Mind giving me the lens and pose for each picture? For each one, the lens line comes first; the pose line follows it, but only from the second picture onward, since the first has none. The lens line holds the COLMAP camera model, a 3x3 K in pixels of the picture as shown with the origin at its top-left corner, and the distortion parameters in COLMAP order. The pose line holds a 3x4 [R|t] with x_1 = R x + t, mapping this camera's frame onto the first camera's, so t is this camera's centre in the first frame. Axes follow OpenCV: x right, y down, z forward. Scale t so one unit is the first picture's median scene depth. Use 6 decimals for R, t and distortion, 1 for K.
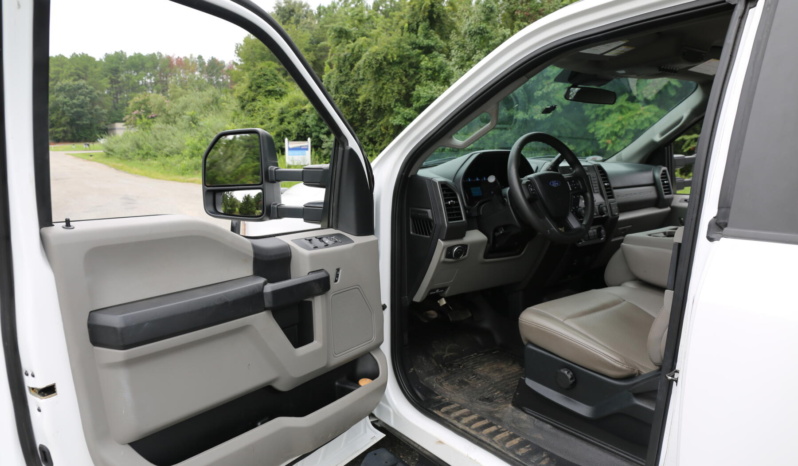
lens RADIAL K [[543.1, 0, 395.7], [0, 543.1, 236.3], [0, 0, 1]] dist [-0.105171, 0.086435]
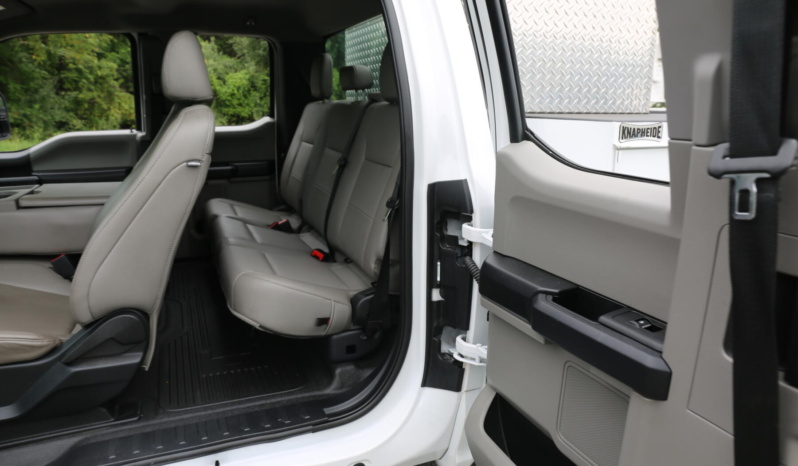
lens RADIAL K [[539.5, 0, 395.2], [0, 539.5, 233.1], [0, 0, 1]] dist [-0.104291, 0.080580]
pose [[0.242200, -0.209840, 0.947263, -0.169217], [0.141771, 0.973506, 0.179405, -0.004688], [-0.959813, 0.090843, 0.265532, 0.141923]]
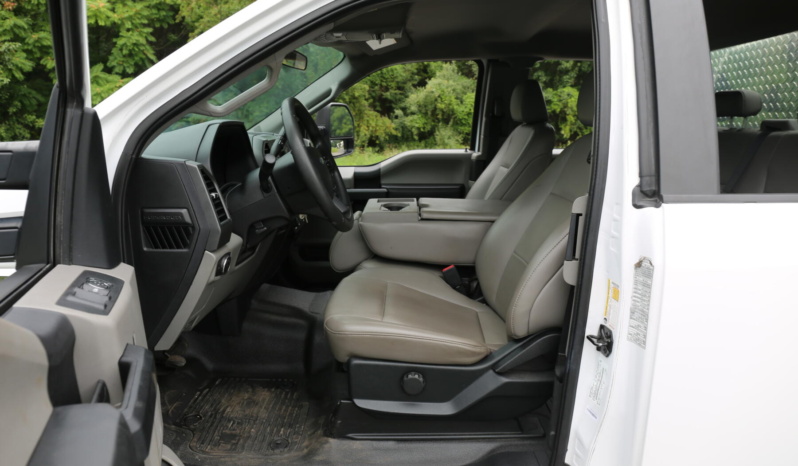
lens RADIAL K [[539.5, 0, 395.2], [0, 539.5, 233.1], [0, 0, 1]] dist [-0.104291, 0.080580]
pose [[0.600393, -0.143205, 0.786778, -0.298741], [0.110479, 0.989255, 0.095751, -0.054415], [-0.792037, 0.029434, 0.609763, 0.408263]]
